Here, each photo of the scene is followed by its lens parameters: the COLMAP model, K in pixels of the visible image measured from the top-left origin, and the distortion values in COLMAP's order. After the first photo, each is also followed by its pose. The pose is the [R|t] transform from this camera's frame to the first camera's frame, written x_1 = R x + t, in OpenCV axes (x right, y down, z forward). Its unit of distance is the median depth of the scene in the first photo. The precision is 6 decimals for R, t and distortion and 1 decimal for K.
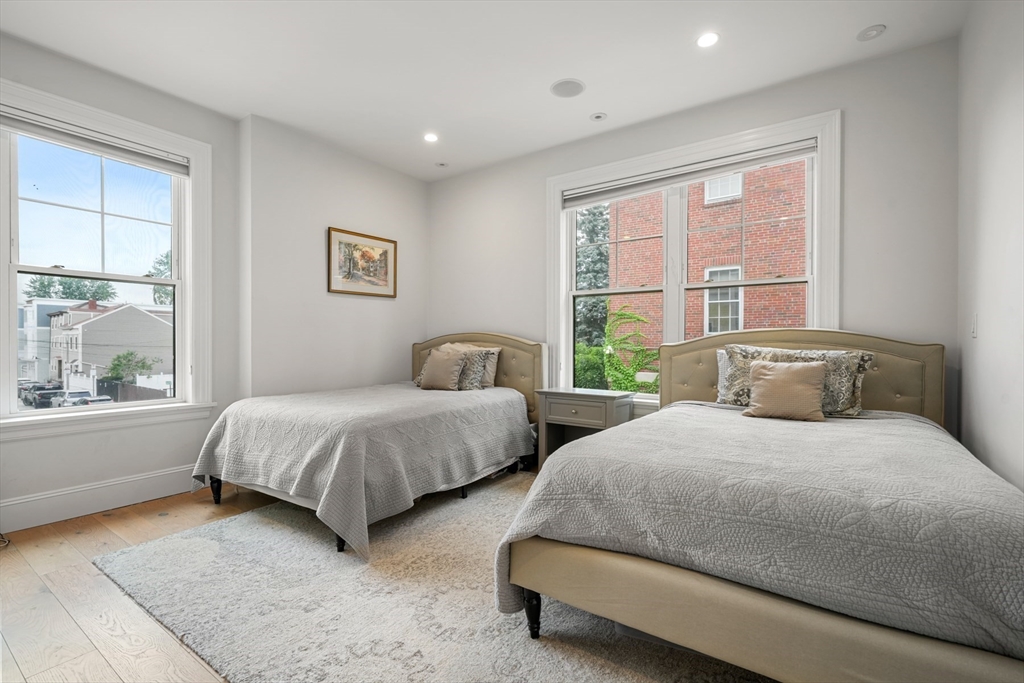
lens RADIAL K [[464.3, 0, 554.7], [0, 464.3, 345.0], [0, 0, 1]] dist [-0.000304, -0.000096]
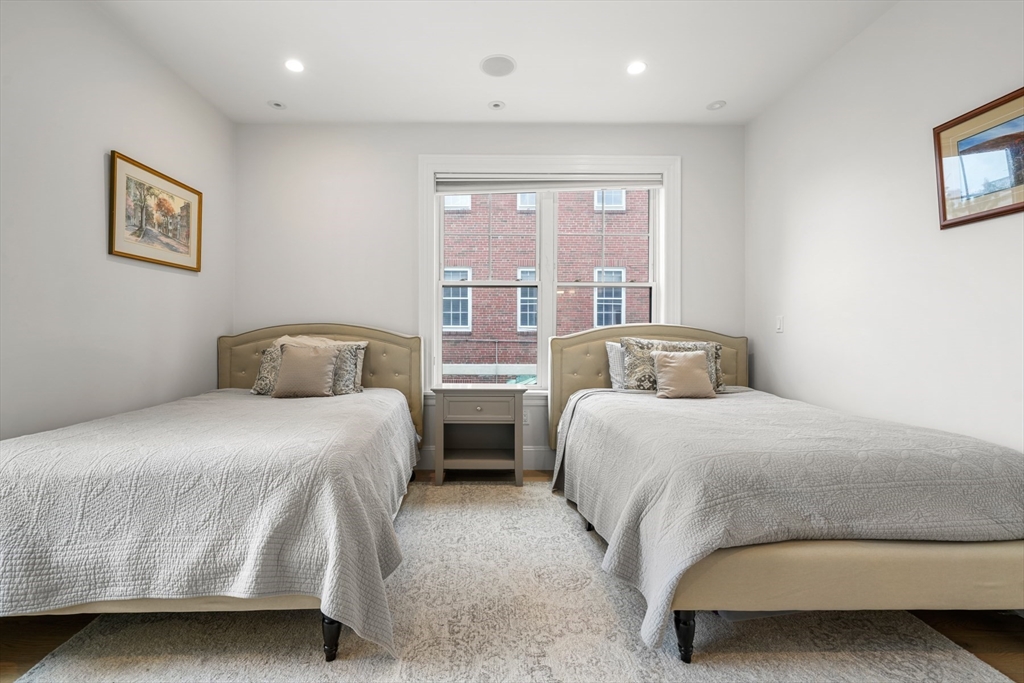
lens RADIAL K [[425.8, 0, 515.6], [0, 425.8, 334.0], [0, 0, 1]] dist [-0.001251, -0.000990]
pose [[0.829639, 0.002051, 0.558296, -0.353646], [0.001604, 0.999980, -0.006058, -0.002464], [-0.558297, 0.005921, 0.829620, 0.221835]]
